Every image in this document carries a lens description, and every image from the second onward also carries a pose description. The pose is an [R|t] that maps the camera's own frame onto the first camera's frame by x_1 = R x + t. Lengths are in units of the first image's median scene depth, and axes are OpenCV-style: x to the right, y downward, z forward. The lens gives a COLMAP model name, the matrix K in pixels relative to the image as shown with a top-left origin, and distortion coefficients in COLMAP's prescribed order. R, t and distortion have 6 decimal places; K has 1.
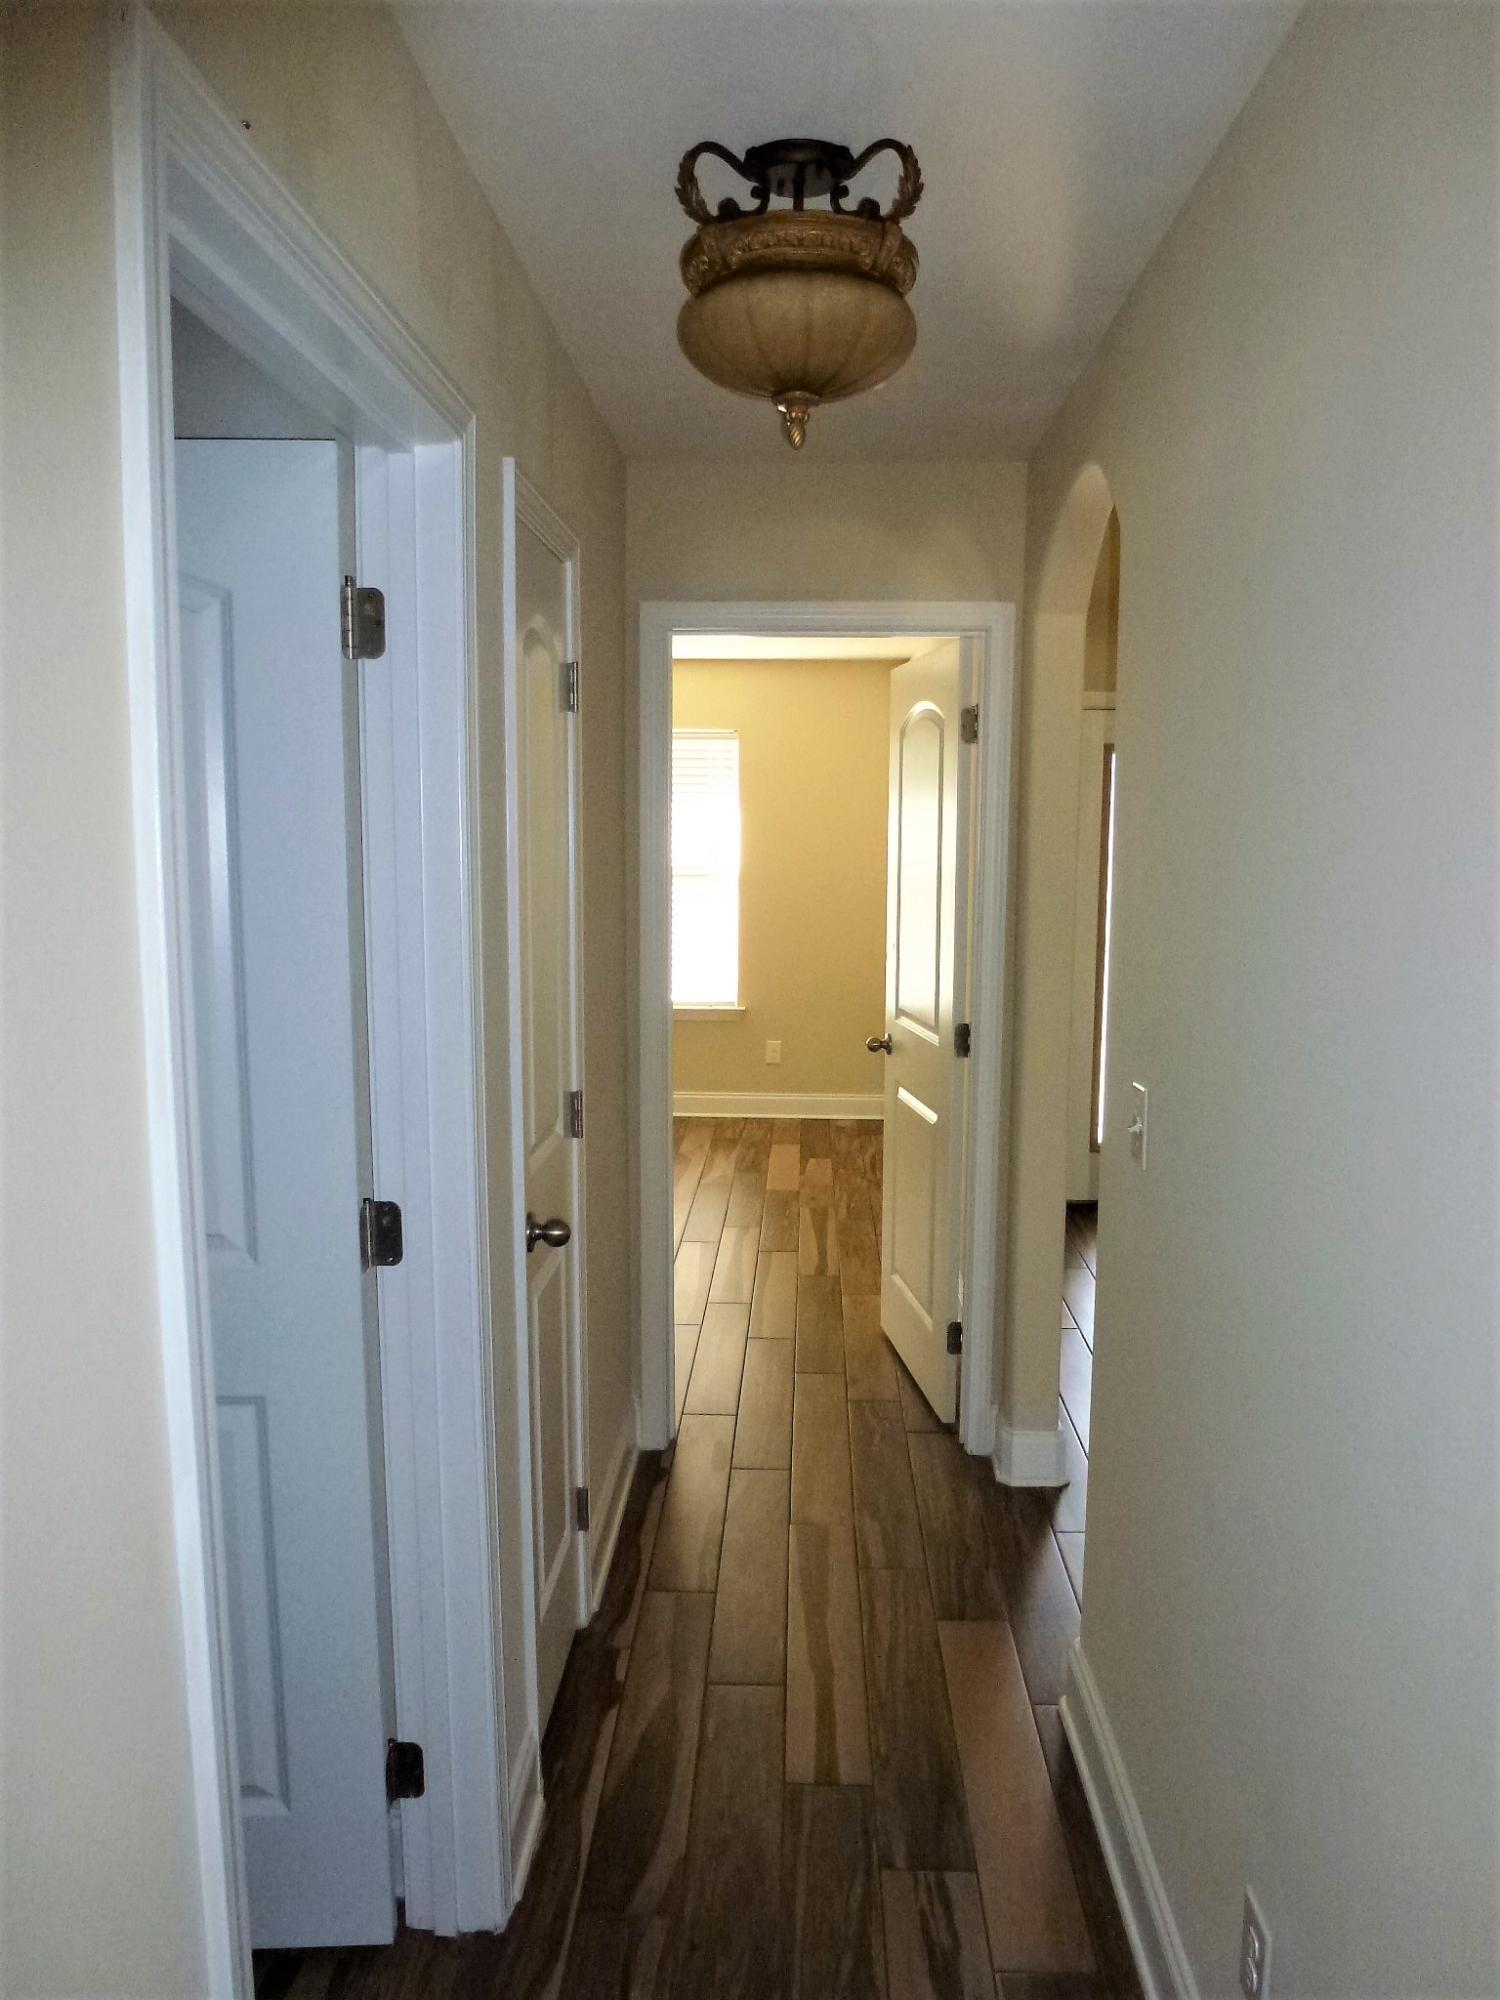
lens RADIAL K [[1512.2, 0, 750.7], [0, 1512.2, 1003.2], [0, 0, 1]] dist [-0.047942, 0.003699]
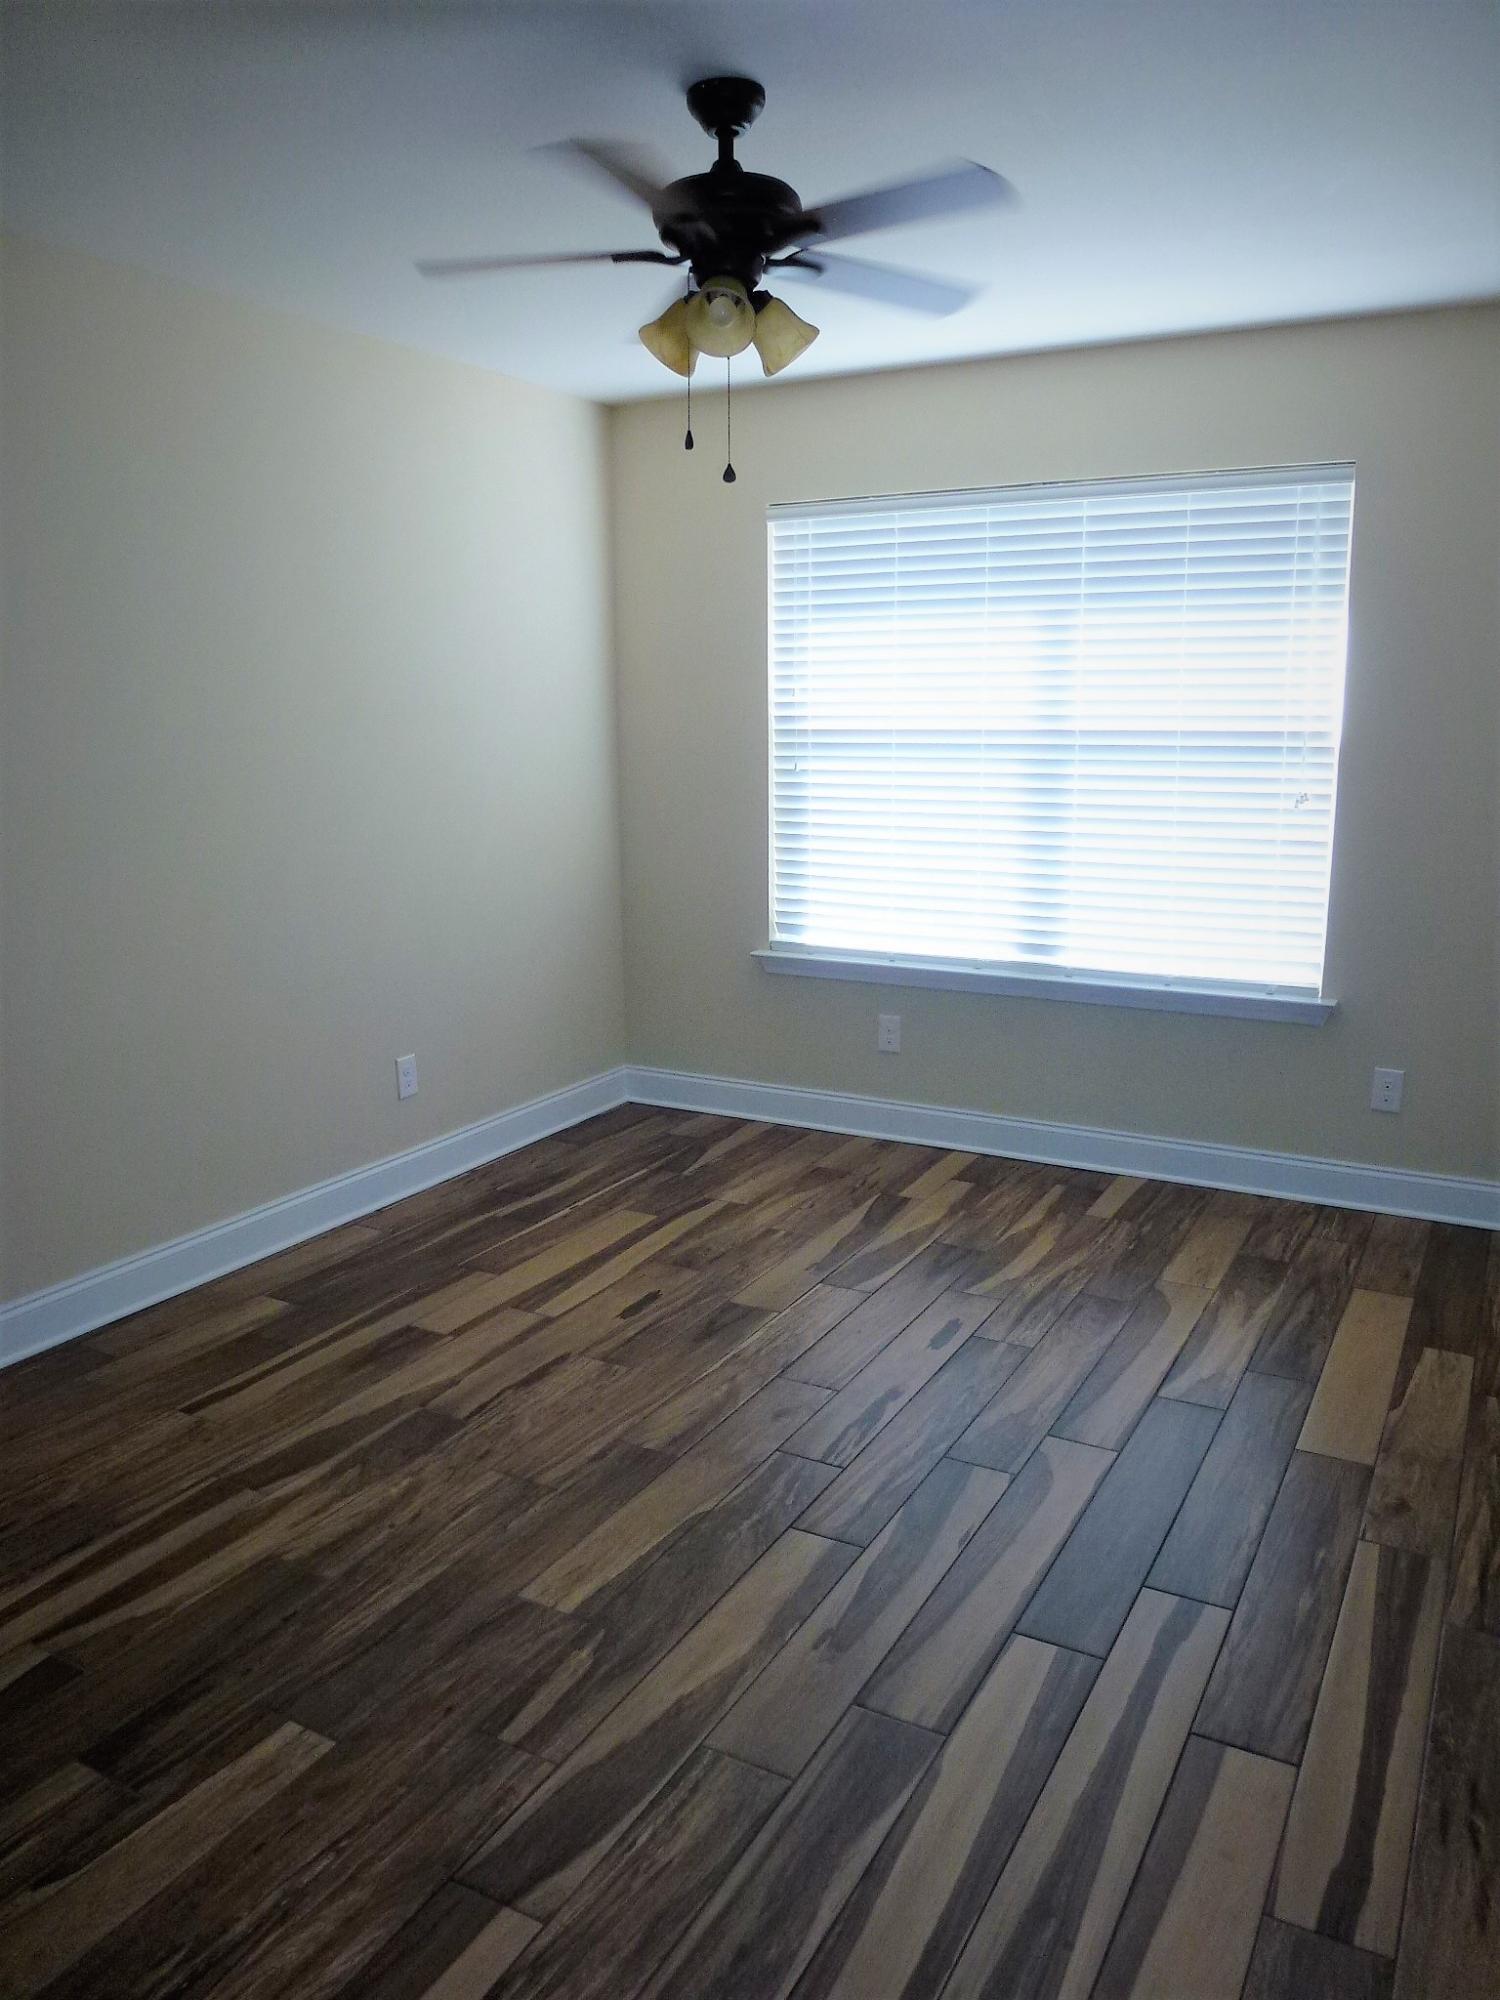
lens RADIAL K [[1512.2, 0, 751.1], [0, 1512.2, 999.0], [0, 0, 1]] dist [-0.047942, 0.003699]
pose [[0.902325, 0.073386, -0.424764, 0.039486], [-0.045794, 0.996145, 0.074822, -0.031416], [0.428617, -0.048062, 0.902207, 0.495578]]
